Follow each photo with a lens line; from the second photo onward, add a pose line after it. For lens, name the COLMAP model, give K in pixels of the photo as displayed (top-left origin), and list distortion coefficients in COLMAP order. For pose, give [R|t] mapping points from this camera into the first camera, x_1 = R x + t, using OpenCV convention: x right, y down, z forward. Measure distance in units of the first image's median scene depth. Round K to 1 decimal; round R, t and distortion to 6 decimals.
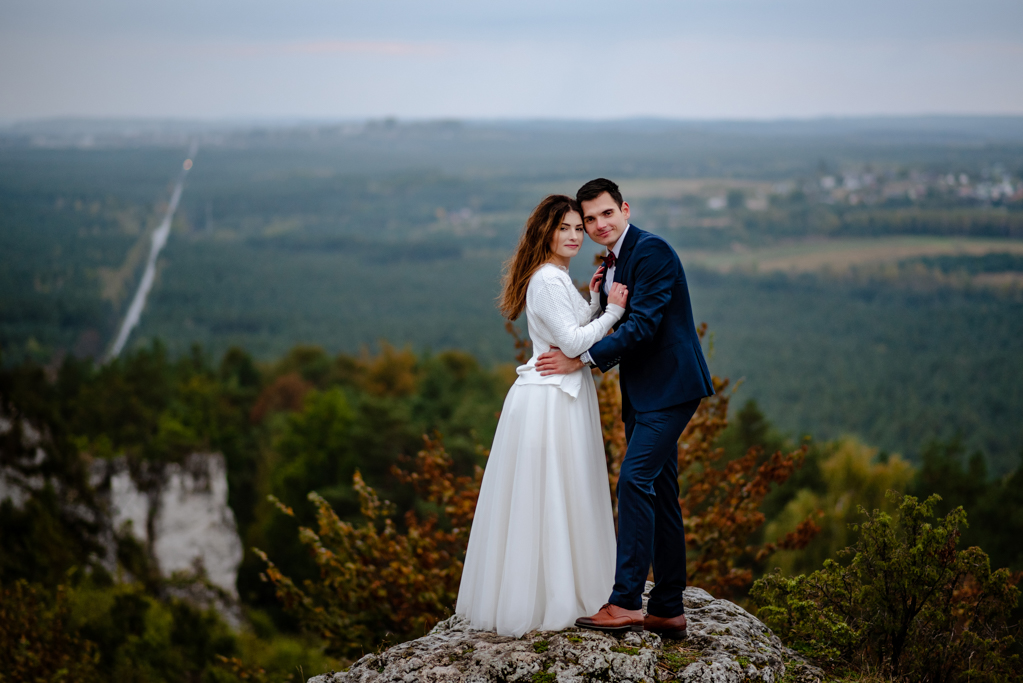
lens RADIAL K [[2864.4, 0, 597.0], [0, 2864.4, 339.9], [0, 0, 1]] dist [0.069695, 0.697052]
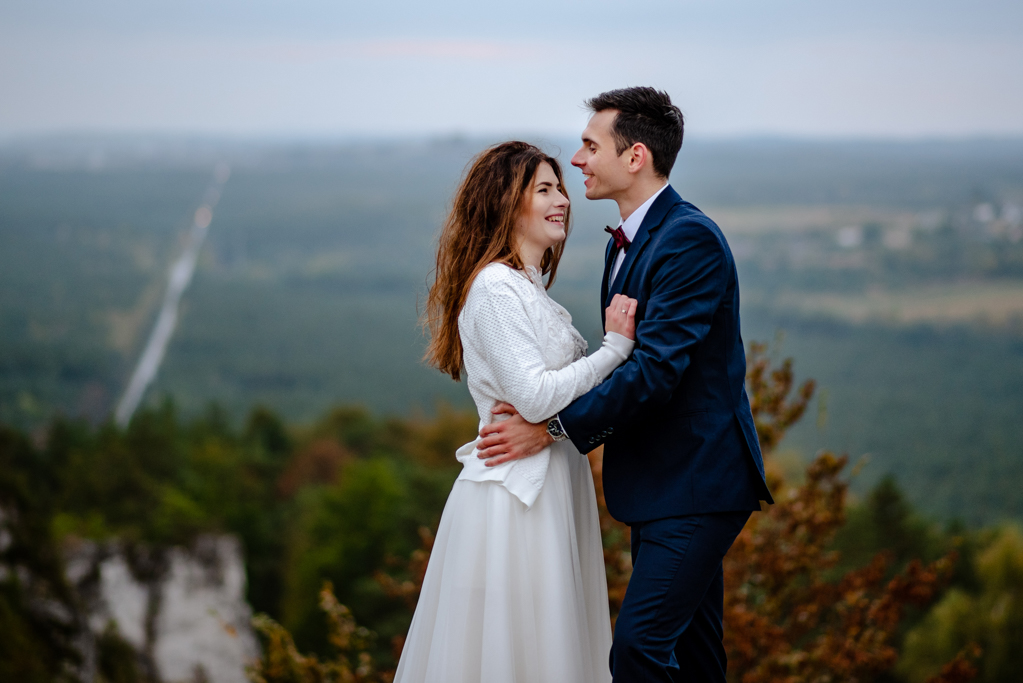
lens RADIAL K [[2864.4, 0, 597.0], [0, 2864.4, 339.9], [0, 0, 1]] dist [0.069695, 0.697052]
pose [[0.998633, 0.006106, -0.051915, 0.013412], [-0.007225, 0.999745, -0.021392, 0.000241], [0.051771, 0.021738, 0.998422, 0.184388]]
